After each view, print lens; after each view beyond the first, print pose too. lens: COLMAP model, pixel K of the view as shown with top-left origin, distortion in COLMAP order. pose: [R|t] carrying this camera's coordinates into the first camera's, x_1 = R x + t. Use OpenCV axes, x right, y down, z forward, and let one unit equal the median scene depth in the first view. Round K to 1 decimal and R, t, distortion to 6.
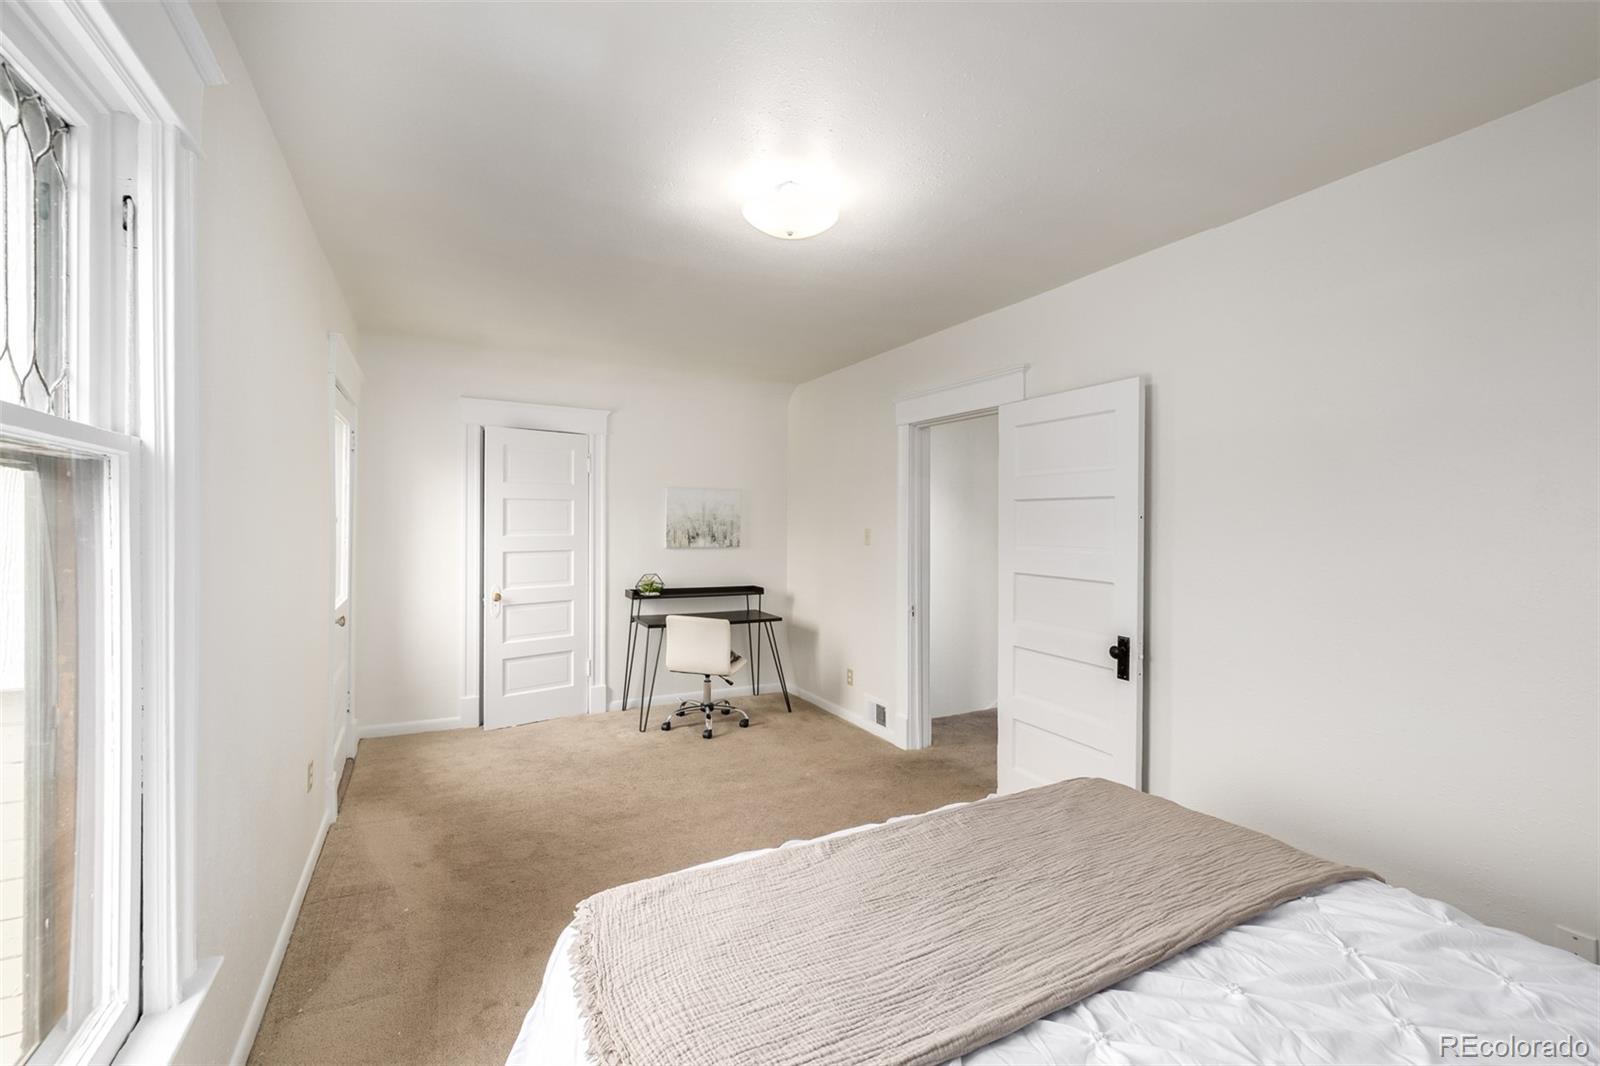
lens RADIAL K [[681.9, 0, 797.9], [0, 681.9, 528.3], [0, 0, 1]] dist [0.000577, 0.000531]
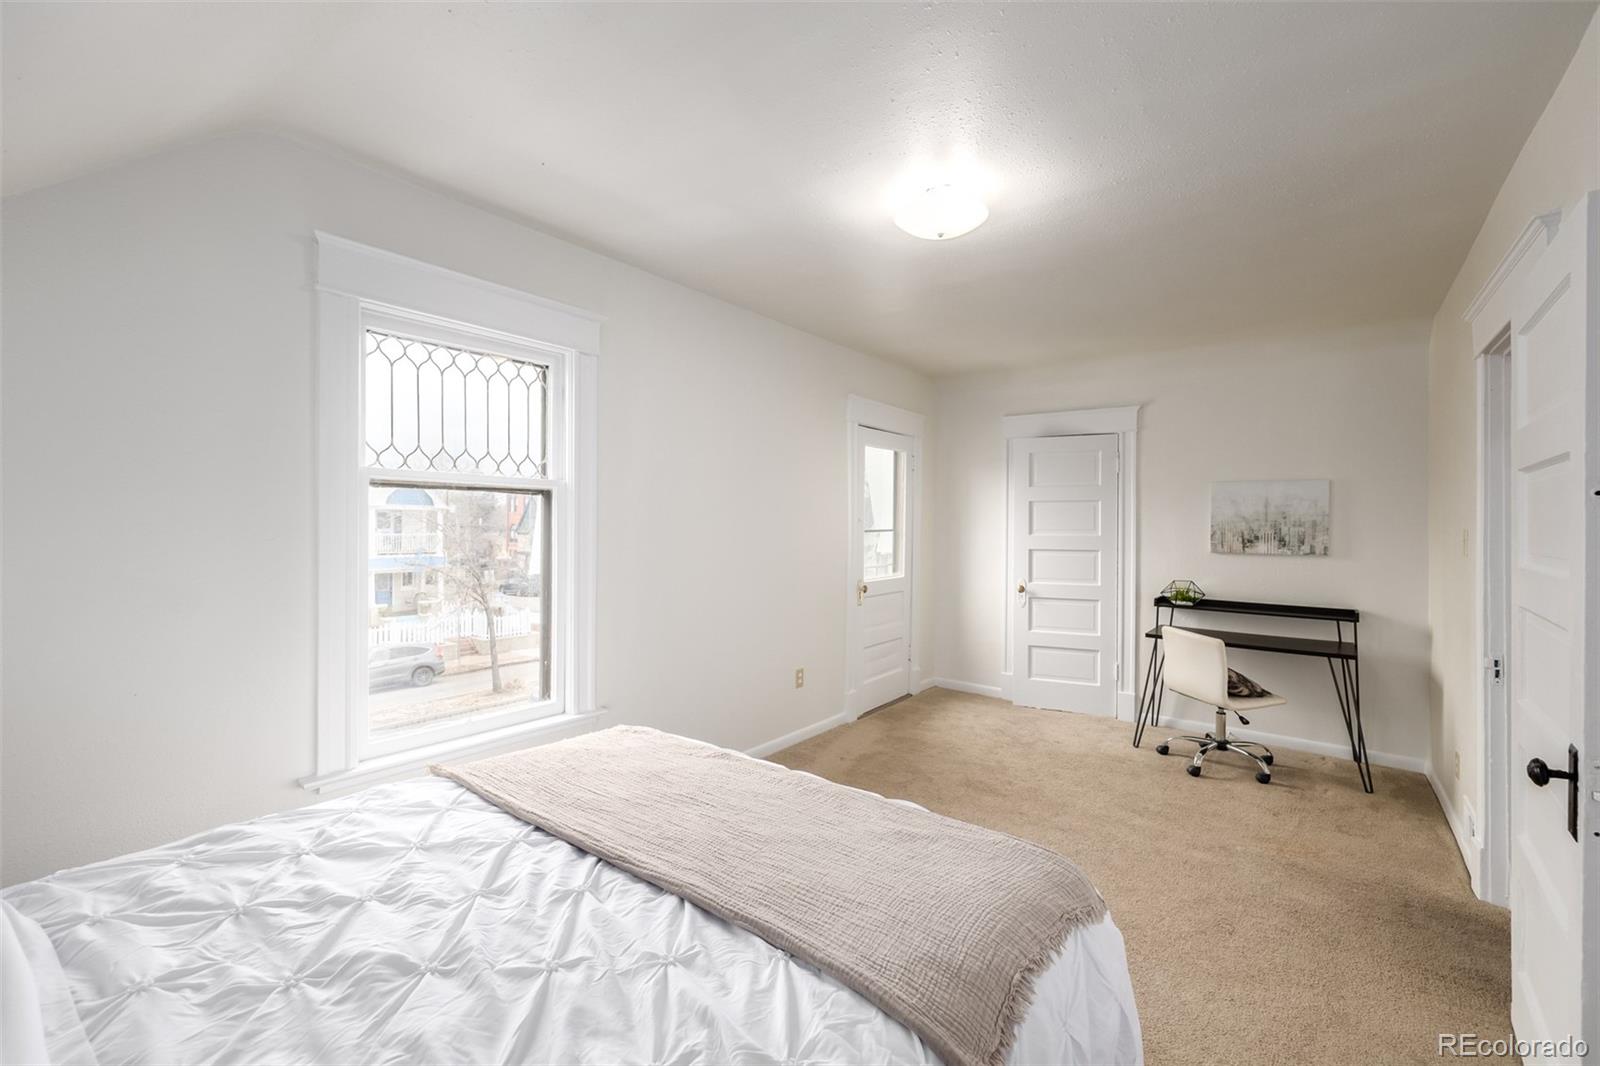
lens RADIAL K [[681.9, 0, 797.9], [0, 681.9, 528.3], [0, 0, 1]] dist [0.000577, 0.000531]
pose [[0.408979, 0.001274, -0.912543, 0.418137], [-0.013961, 0.999891, -0.004861, 0.010870], [0.912437, 0.014728, 0.408952, 0.189458]]
